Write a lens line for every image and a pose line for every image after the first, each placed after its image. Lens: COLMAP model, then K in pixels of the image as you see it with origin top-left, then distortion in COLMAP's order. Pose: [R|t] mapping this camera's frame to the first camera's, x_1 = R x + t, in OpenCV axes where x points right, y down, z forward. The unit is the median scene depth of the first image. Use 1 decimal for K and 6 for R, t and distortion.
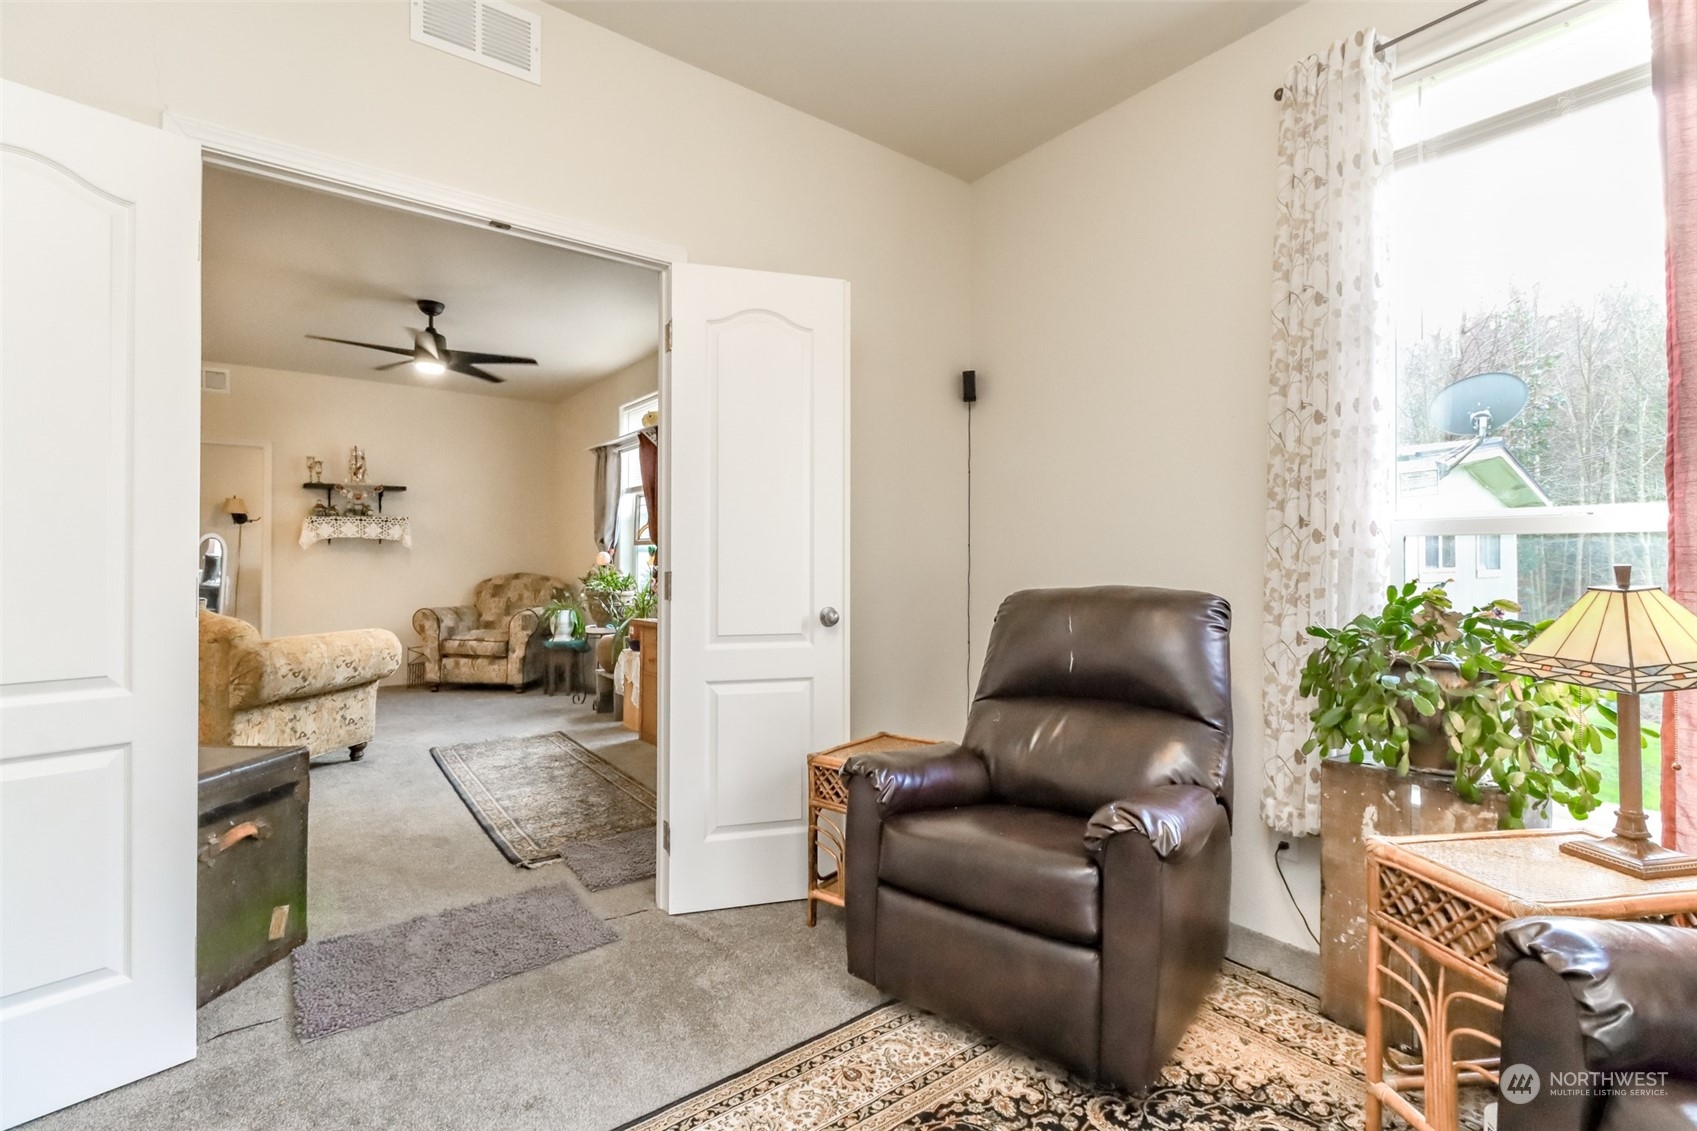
lens RADIAL K [[771.9, 0, 849.9], [0, 771.9, 553.7], [0, 0, 1]] dist [-0.000410, -0.000736]
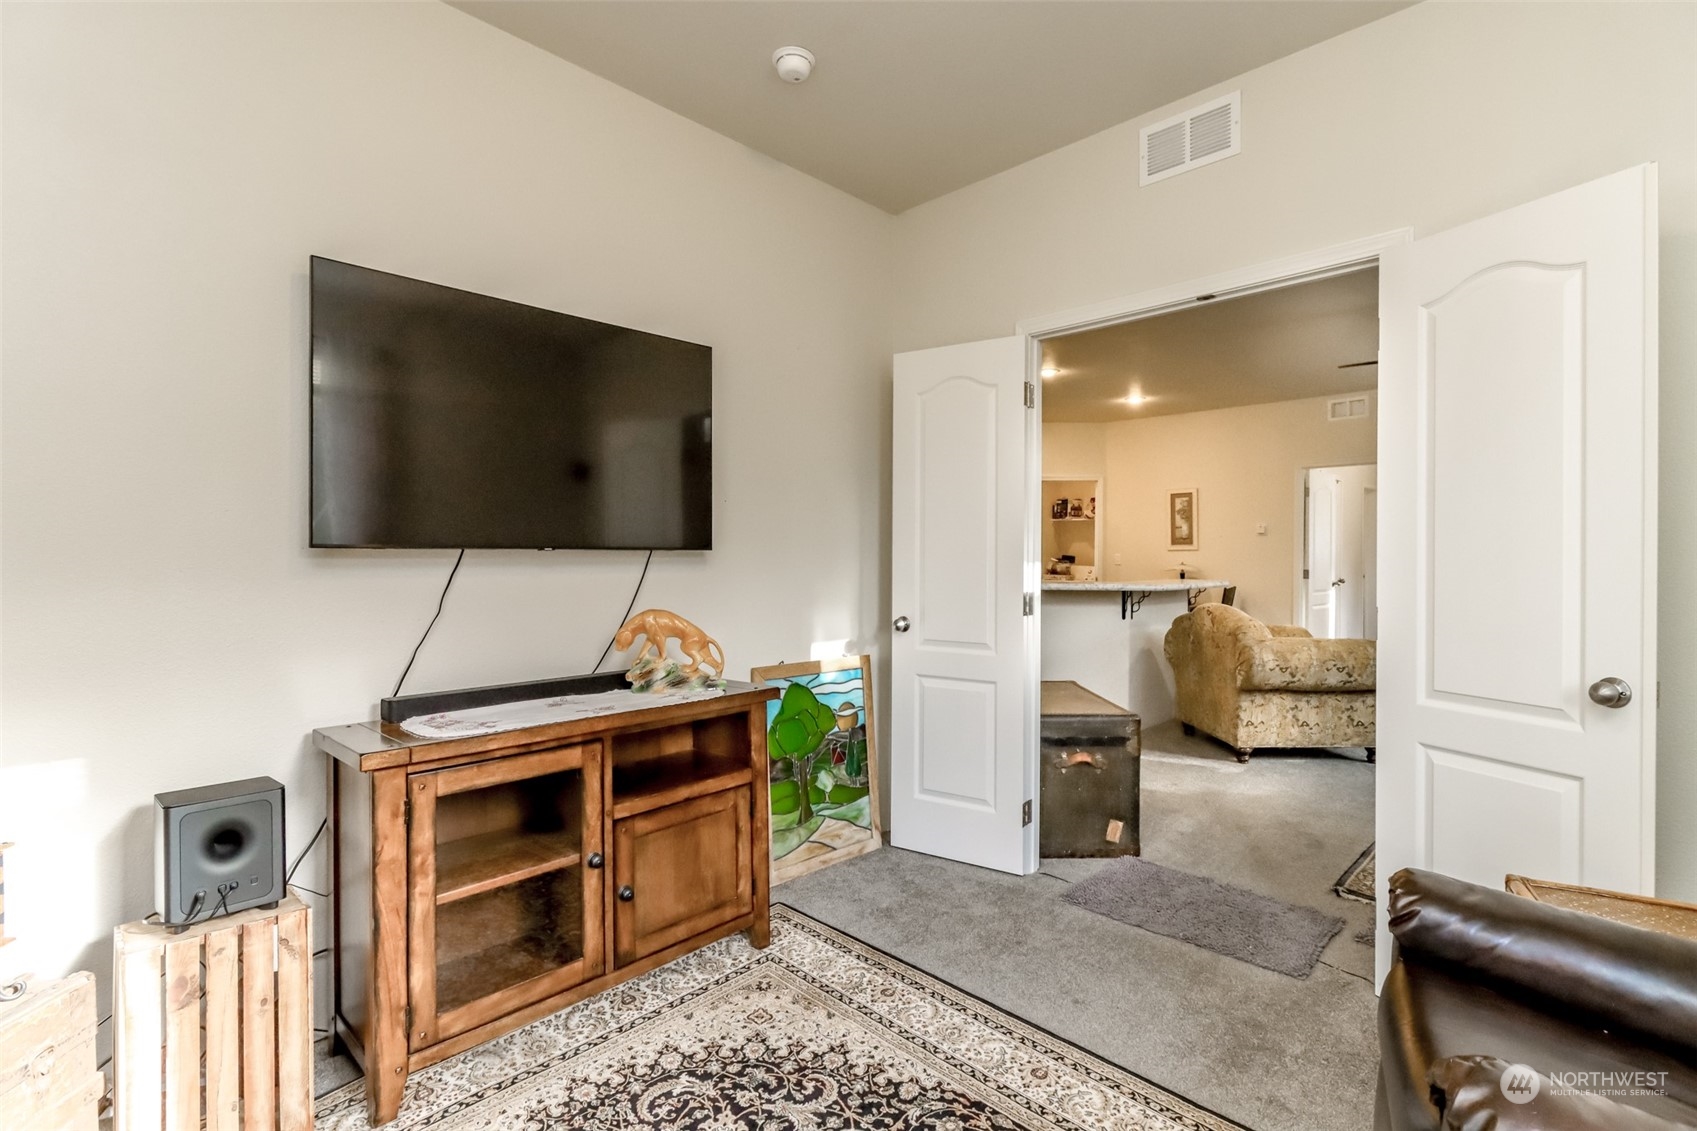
lens RADIAL K [[779.2, 0, 856.6], [0, 779.2, 549.9], [0, 0, 1]] dist [-0.000662, -0.000122]
pose [[0.136136, -0.002049, -0.990688, 0.210138], [0.005395, 0.999985, -0.001327, -0.016403], [0.990676, -0.005164, 0.136145, 0.106523]]
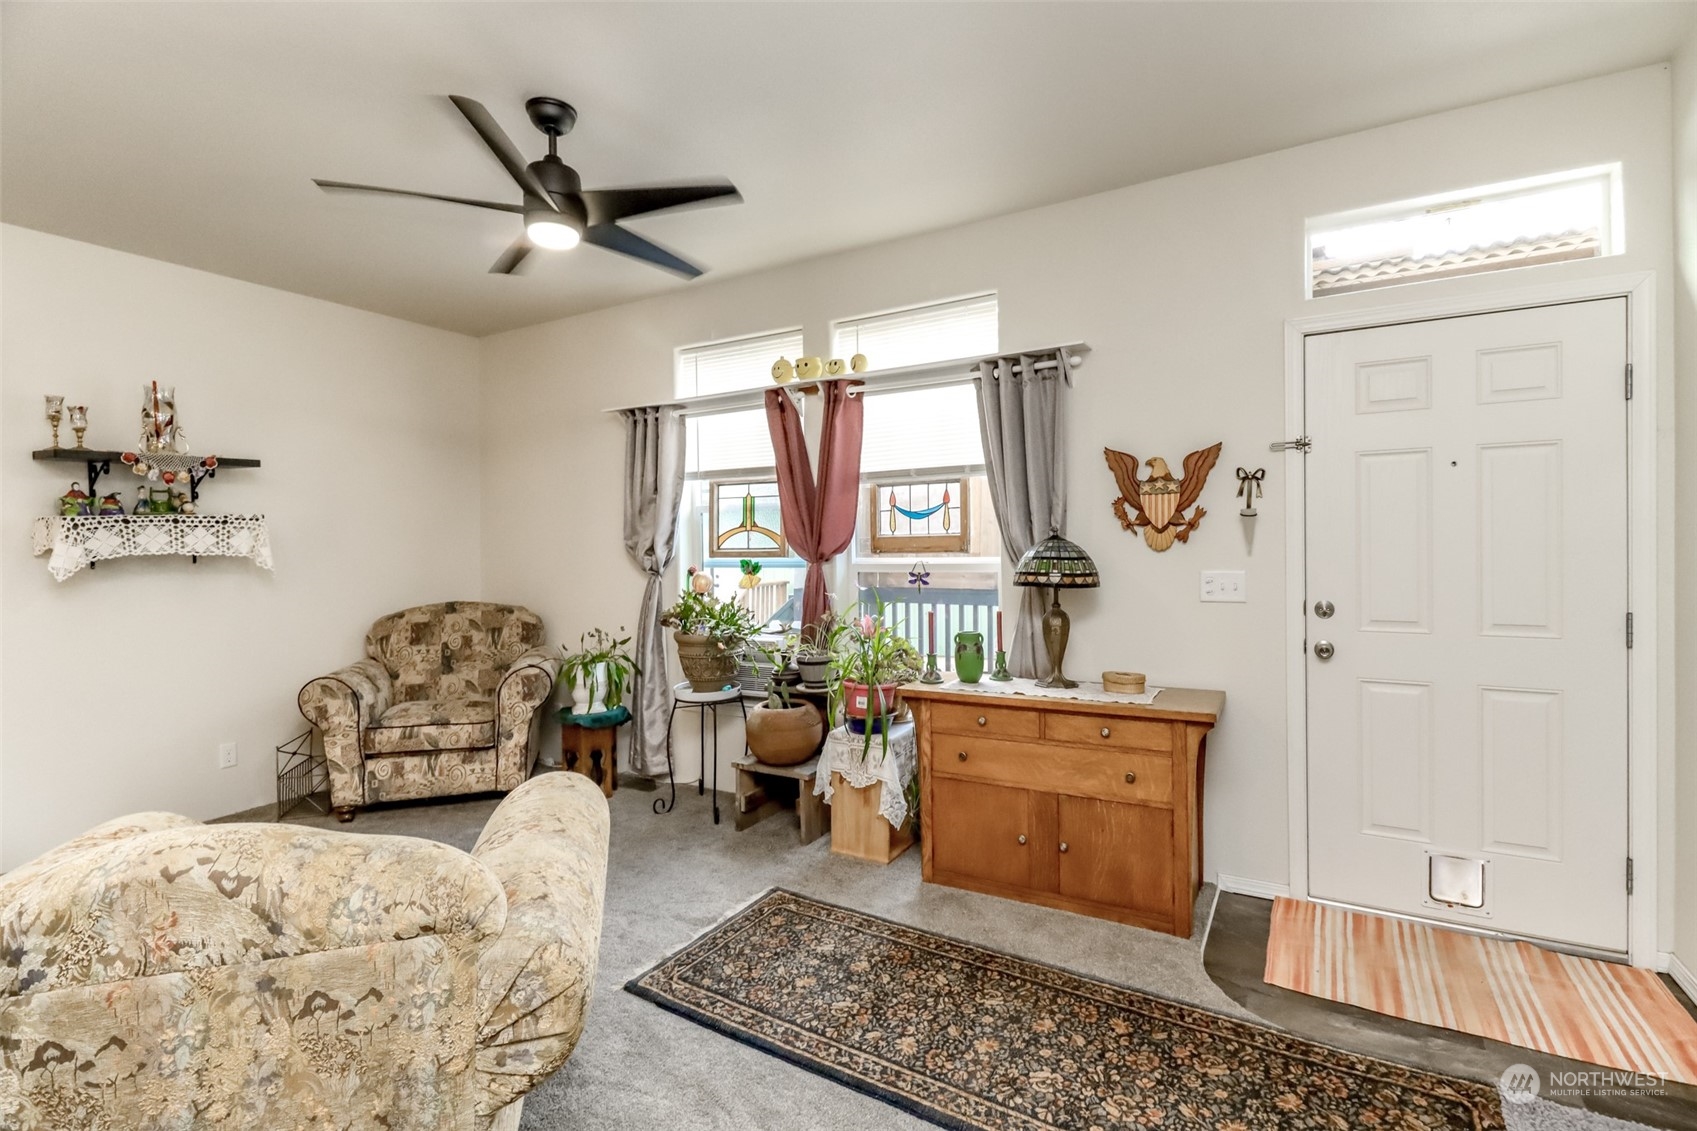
lens RADIAL K [[769.7, 0, 850.7], [0, 769.7, 544.4], [0, 0, 1]] dist [0.010945, -0.009934]
pose [[0.921721, -0.015085, 0.387560, -0.419198], [0.010841, 0.999855, 0.013135, -0.030080], [-0.387702, -0.007905, 0.921751, 0.334196]]
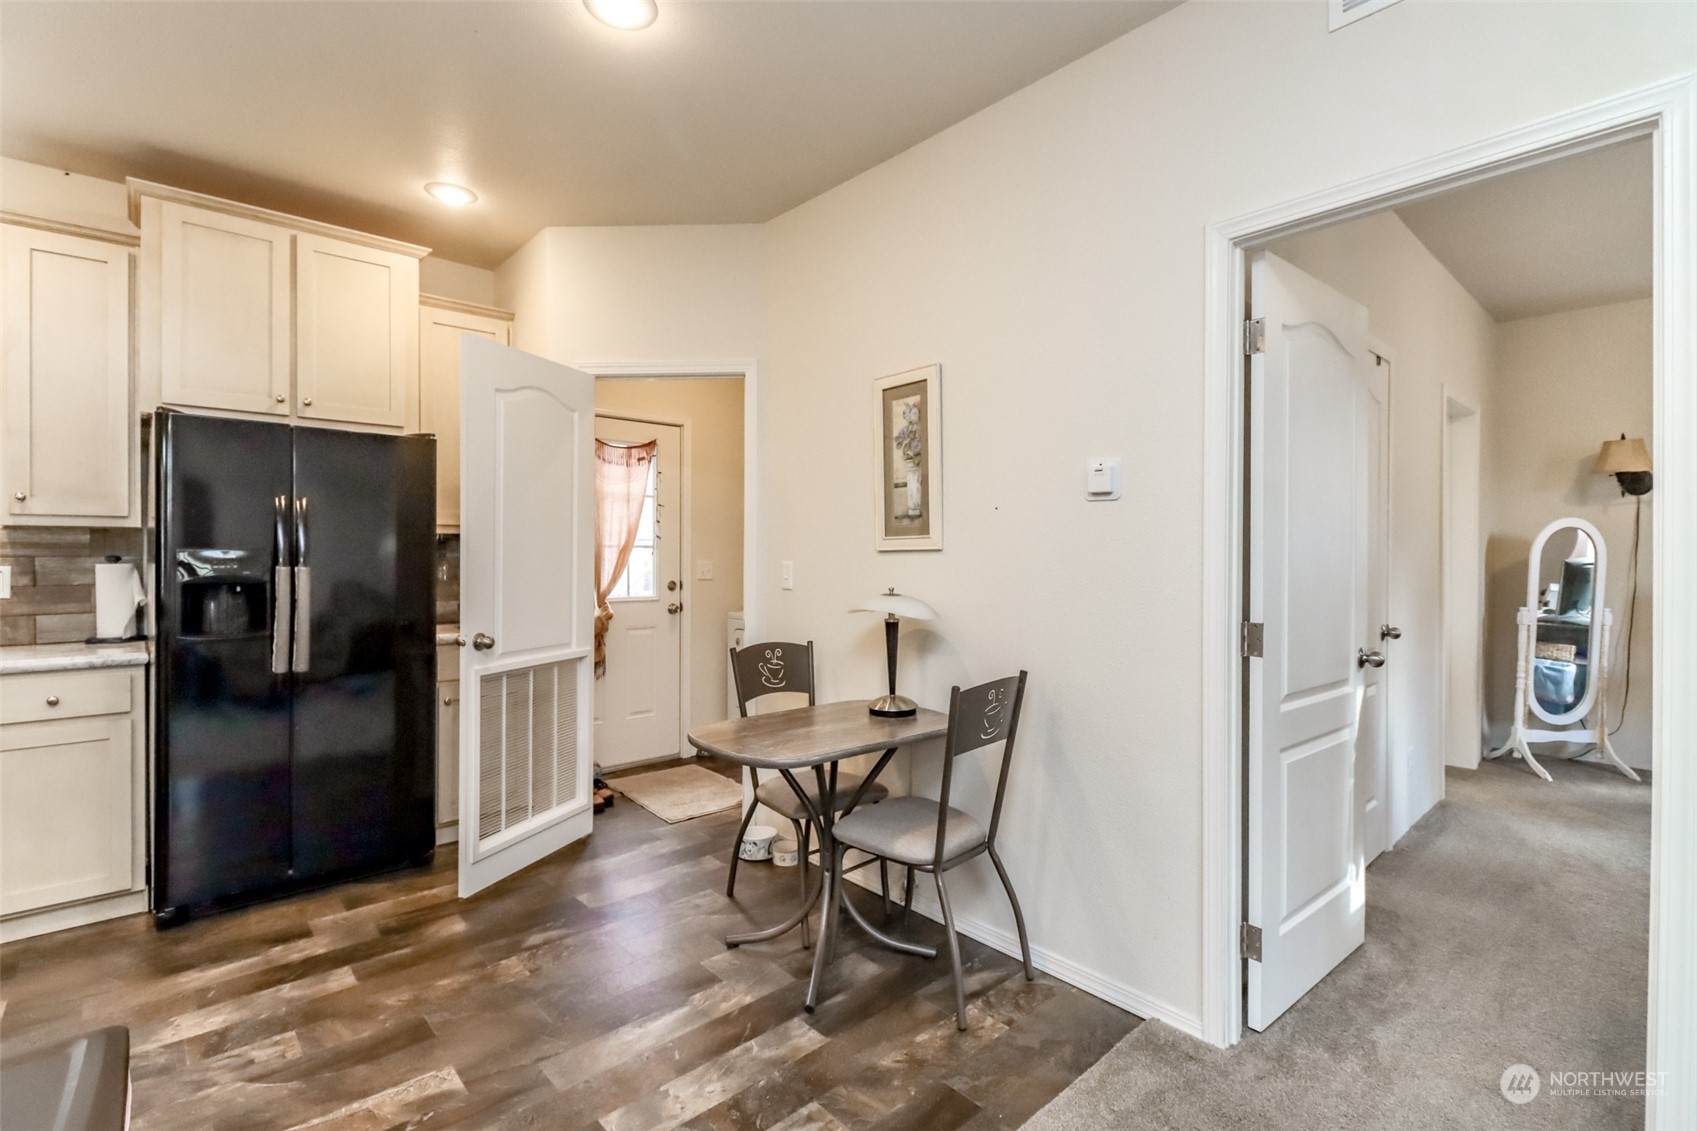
lens RADIAL K [[771.9, 0, 849.9], [0, 771.9, 553.7], [0, 0, 1]] dist [-0.000410, -0.000736]
pose [[0.083772, 0.002000, -0.996483, -0.562388], [0.010390, 0.999942, 0.002881, -0.015066], [0.996431, -0.010595, 0.083746, 0.747270]]
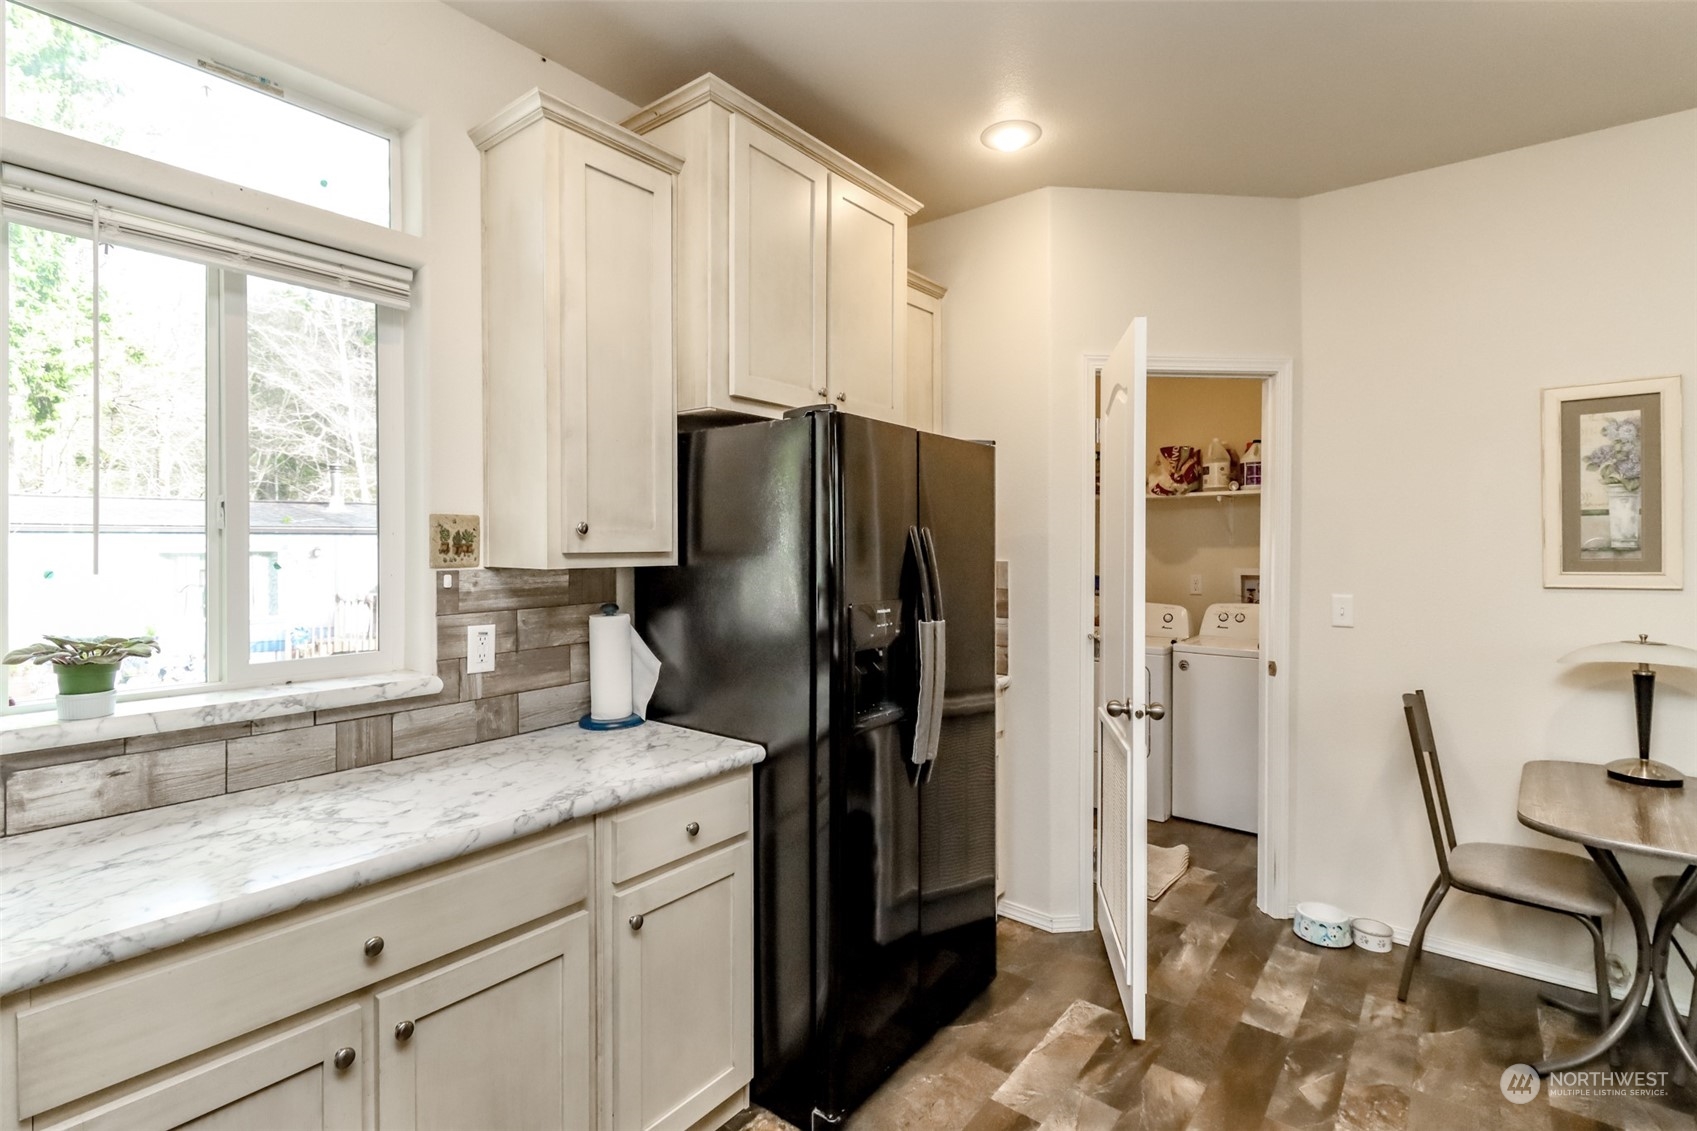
lens RADIAL K [[794.4, 0, 848.7], [0, 794.4, 544.3], [0, 0, 1]] dist [0.003653, 0.000368]
pose [[0.243389, 0.002701, -0.969925, -0.705571], [0.012515, 0.999904, 0.005925, -0.043861], [0.969848, -0.013581, 0.243331, 0.358219]]
